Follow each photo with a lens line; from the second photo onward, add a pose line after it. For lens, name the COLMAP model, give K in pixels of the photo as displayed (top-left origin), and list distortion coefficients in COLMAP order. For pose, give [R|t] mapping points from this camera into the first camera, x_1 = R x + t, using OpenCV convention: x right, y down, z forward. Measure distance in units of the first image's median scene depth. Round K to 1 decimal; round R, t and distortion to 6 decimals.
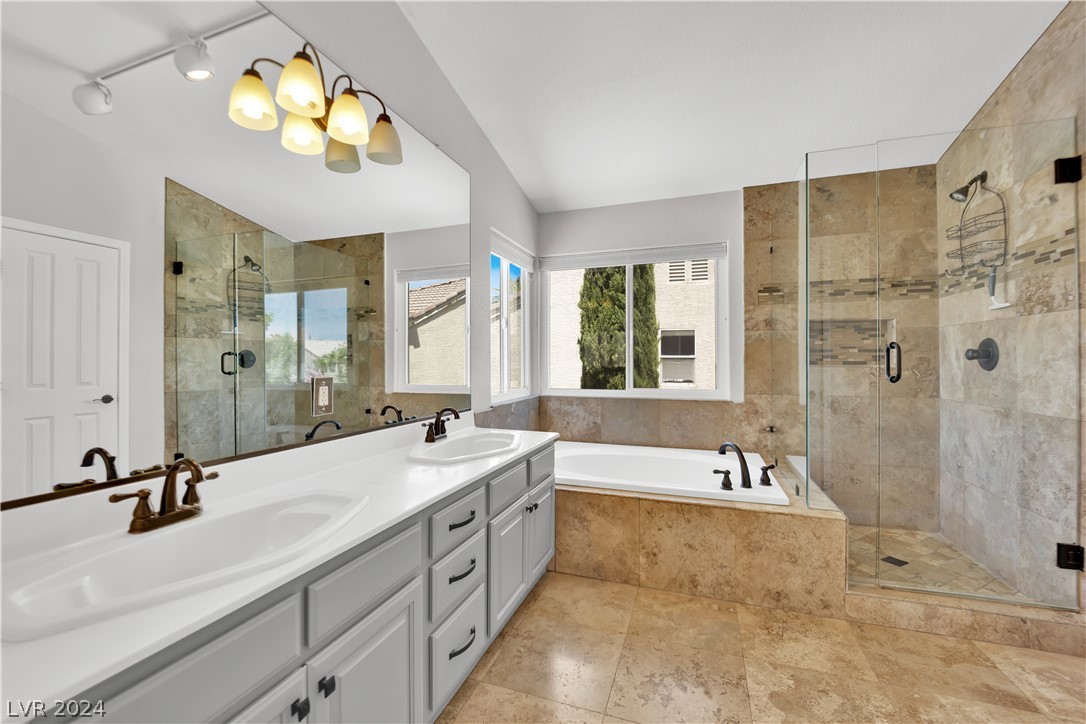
lens RADIAL K [[435.8, 0, 542.3], [0, 435.8, 358.1], [0, 0, 1]] dist [-0.007659, -0.005526]
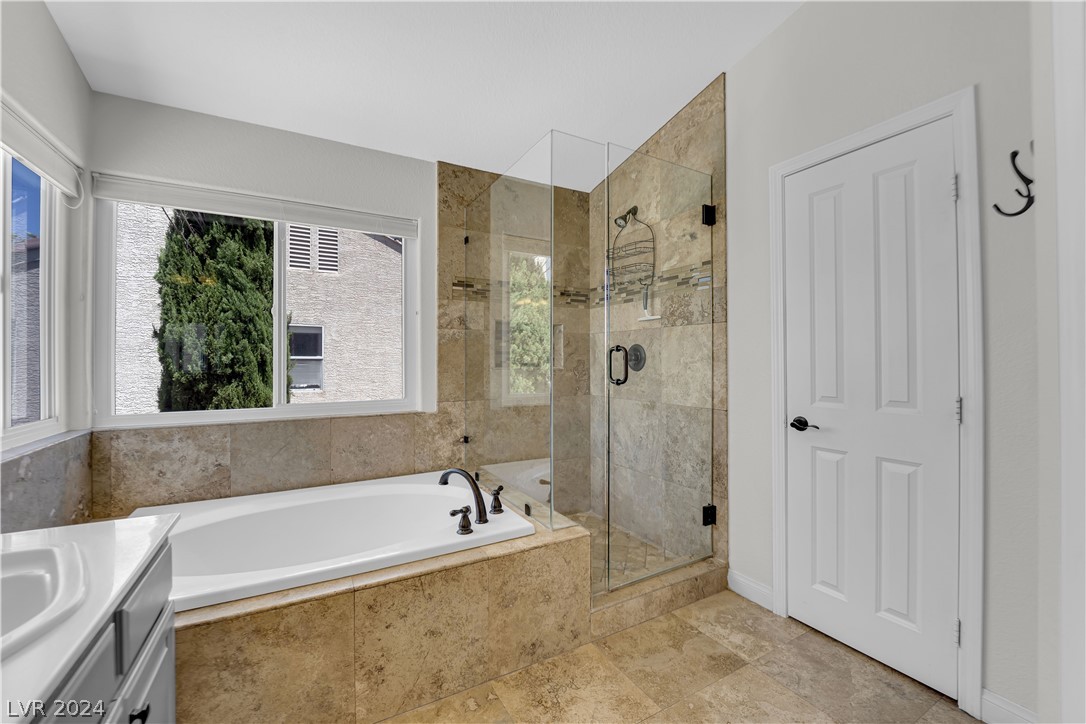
lens RADIAL K [[435.8, 0, 542.3], [0, 435.8, 358.1], [0, 0, 1]] dist [-0.007659, -0.005526]
pose [[0.655470, 0.003896, 0.755212, -0.065432], [-0.002199, 0.999992, -0.003250, -0.002699], [-0.755218, 0.000470, 0.655473, 0.394603]]
